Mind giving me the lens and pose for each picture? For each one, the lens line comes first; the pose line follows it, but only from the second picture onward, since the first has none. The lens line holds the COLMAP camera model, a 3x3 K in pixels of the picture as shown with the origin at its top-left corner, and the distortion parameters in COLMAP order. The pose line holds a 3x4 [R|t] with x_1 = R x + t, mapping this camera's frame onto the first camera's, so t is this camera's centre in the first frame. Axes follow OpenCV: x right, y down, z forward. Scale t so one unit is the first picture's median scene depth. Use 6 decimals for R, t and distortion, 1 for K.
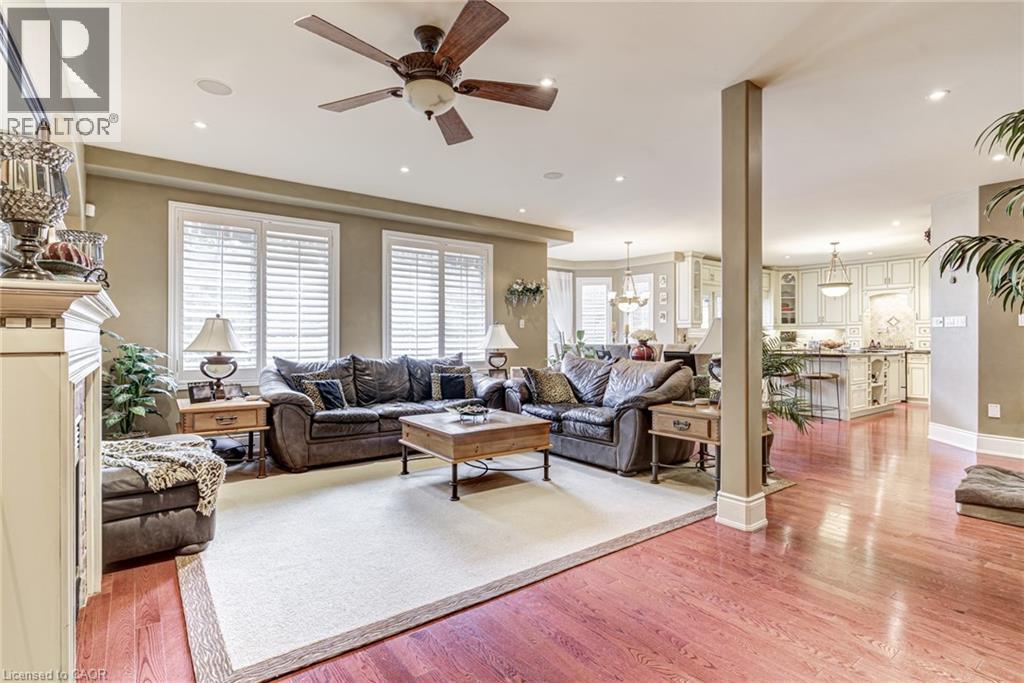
lens RADIAL K [[508.7, 0, 515.2], [0, 508.7, 334.9], [0, 0, 1]] dist [0.001560, -0.000952]
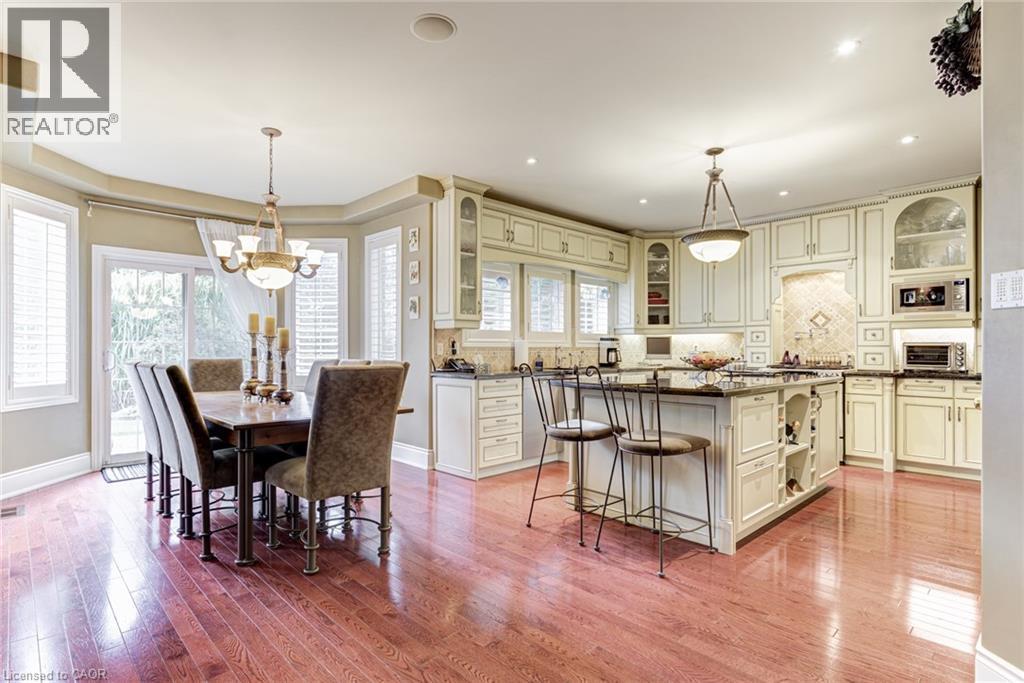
lens RADIAL K [[508.7, 0, 502.5], [0, 508.7, 346.5], [0, 0, 1]] dist [0.001560, -0.000952]
pose [[0.994534, 0.000094, 0.104409, 0.327604], [-0.000377, 0.999996, 0.002693, 0.003218], [-0.104408, -0.002717, 0.994531, 0.469192]]
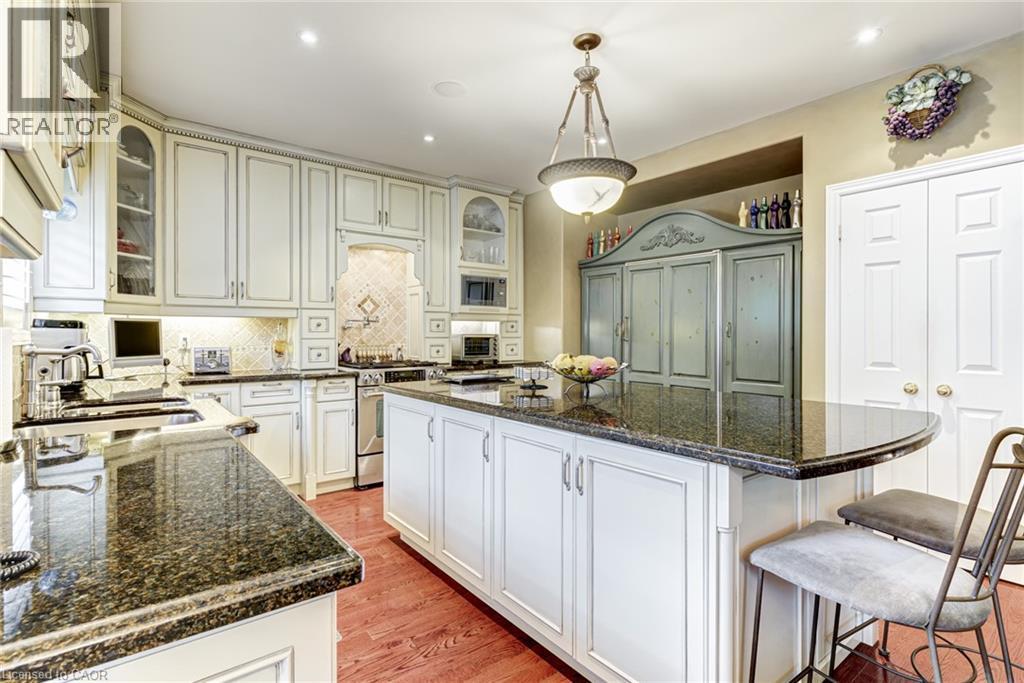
lens RADIAL K [[508.7, 0, 514.1], [0, 508.7, 336.7], [0, 0, 1]] dist [0.001560, -0.000952]
pose [[-0.004987, -0.006318, 0.999968, 0.268016], [-0.005060, 0.999967, 0.006293, -0.000511], [-0.999975, -0.005029, -0.005018, 0.895118]]
